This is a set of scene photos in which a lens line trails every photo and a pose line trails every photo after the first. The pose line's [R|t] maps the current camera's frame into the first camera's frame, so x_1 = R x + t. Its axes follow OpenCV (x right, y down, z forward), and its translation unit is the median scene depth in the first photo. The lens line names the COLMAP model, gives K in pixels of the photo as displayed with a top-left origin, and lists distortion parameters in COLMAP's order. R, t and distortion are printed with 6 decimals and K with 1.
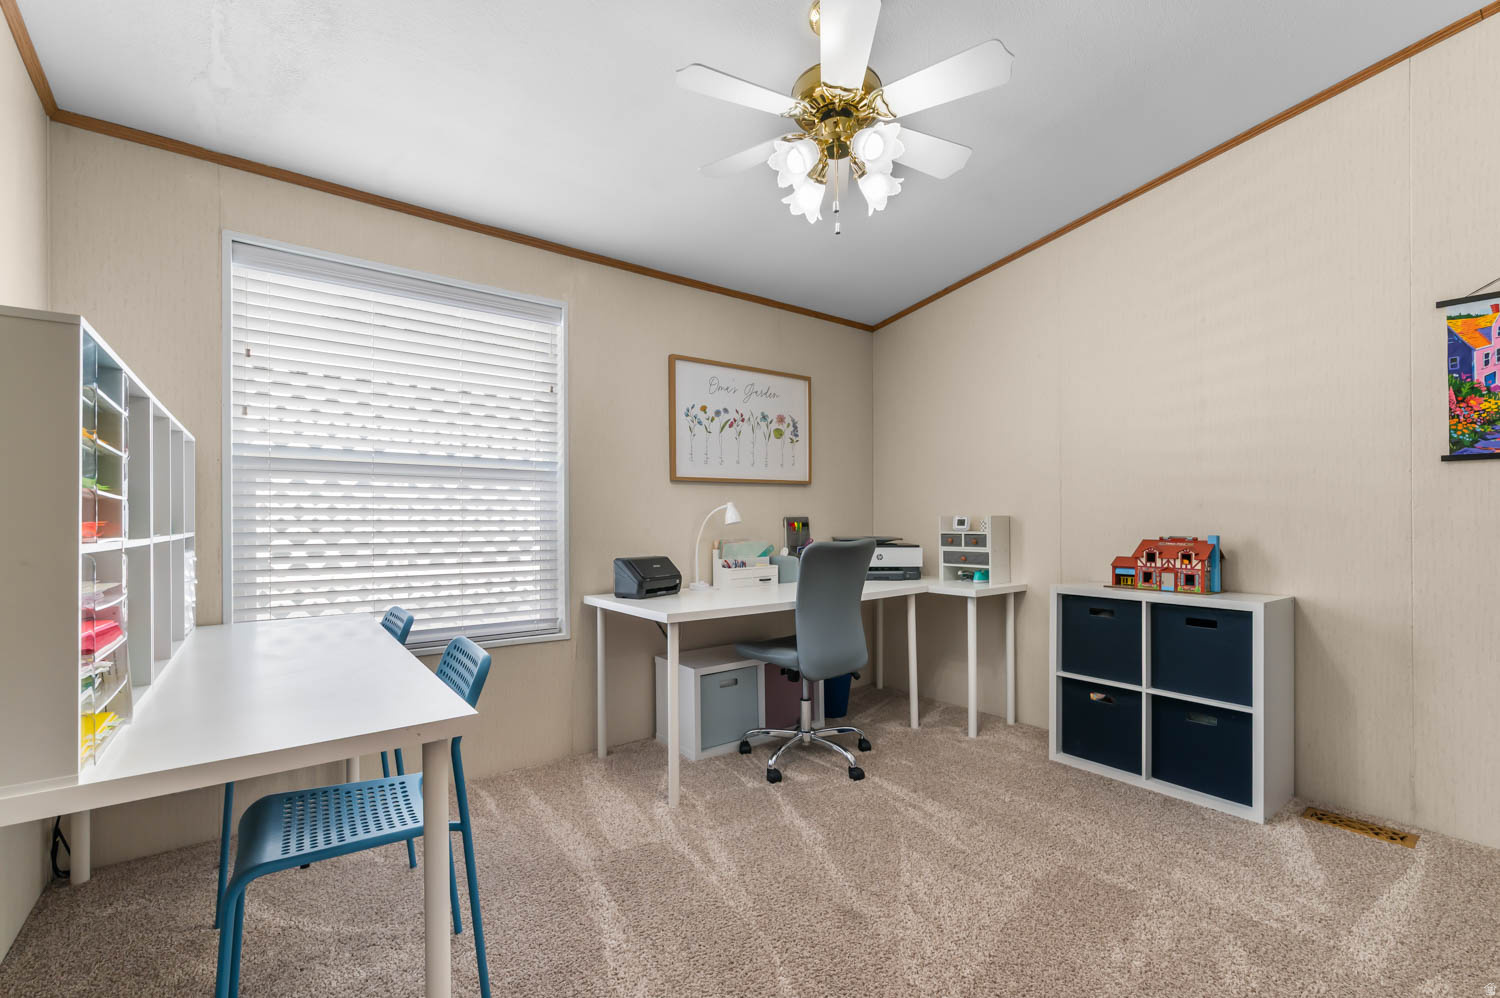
lens RADIAL K [[647.9, 0, 753.6], [0, 647.9, 512.6], [0, 0, 1]] dist [-0.003326, -0.000244]
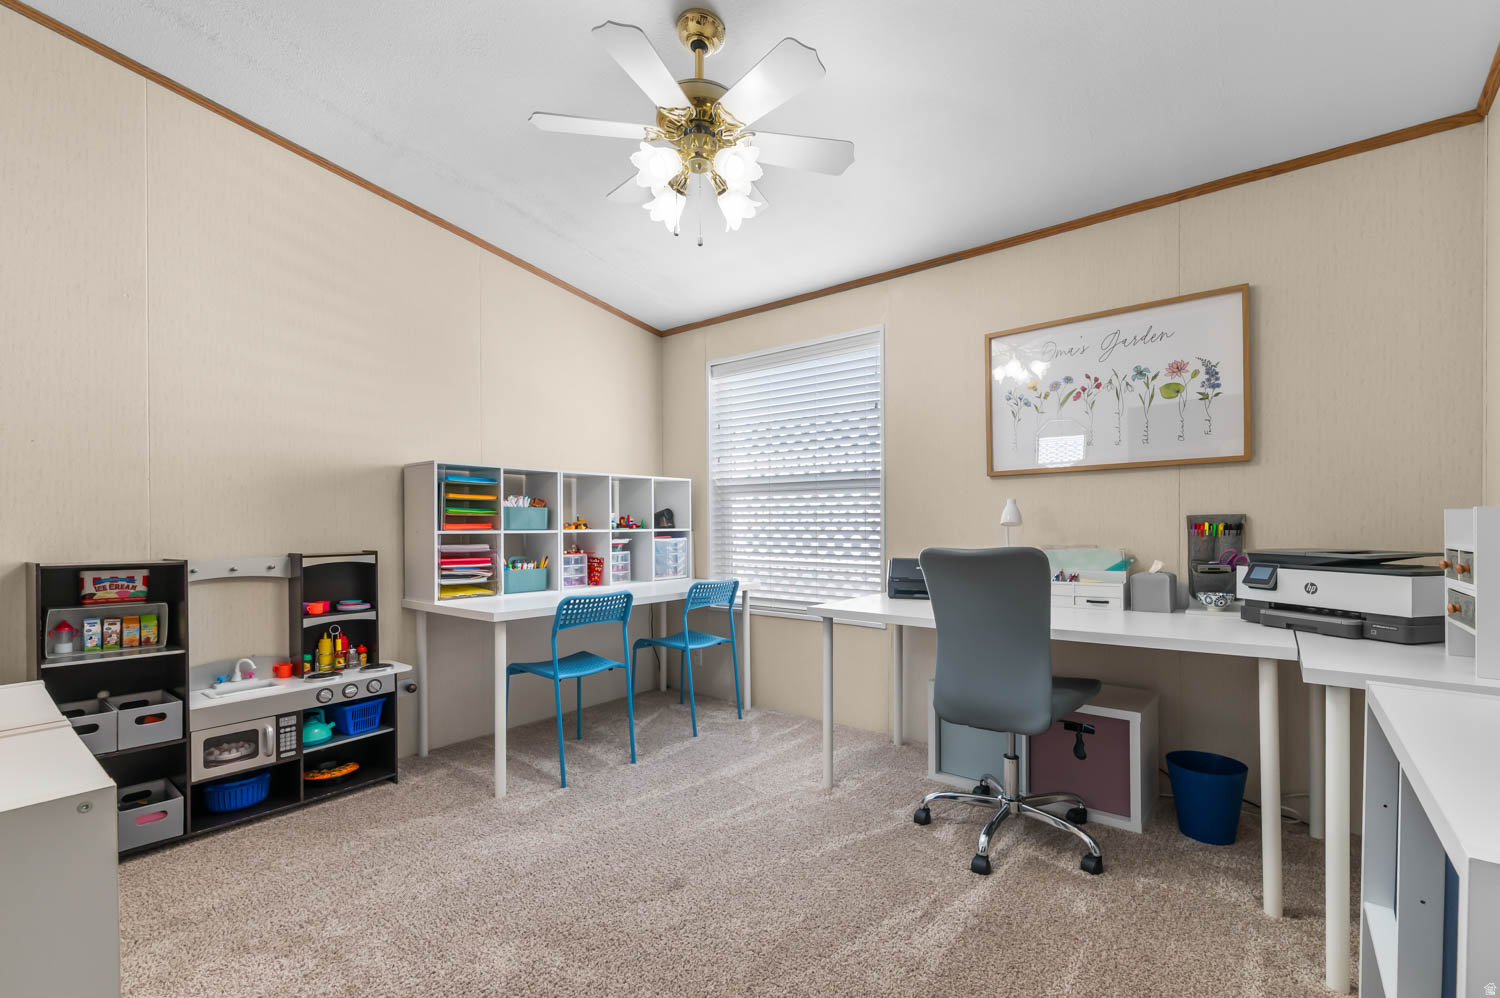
lens RADIAL K [[647.9, 0, 768.6], [0, 647.9, 528.5], [0, 0, 1]] dist [-0.003326, -0.000244]
pose [[0.244418, 0.007101, -0.969644, 0.644356], [0.015651, 0.999814, 0.011267, 0.007316], [0.969544, -0.017930, 0.244261, 0.471246]]
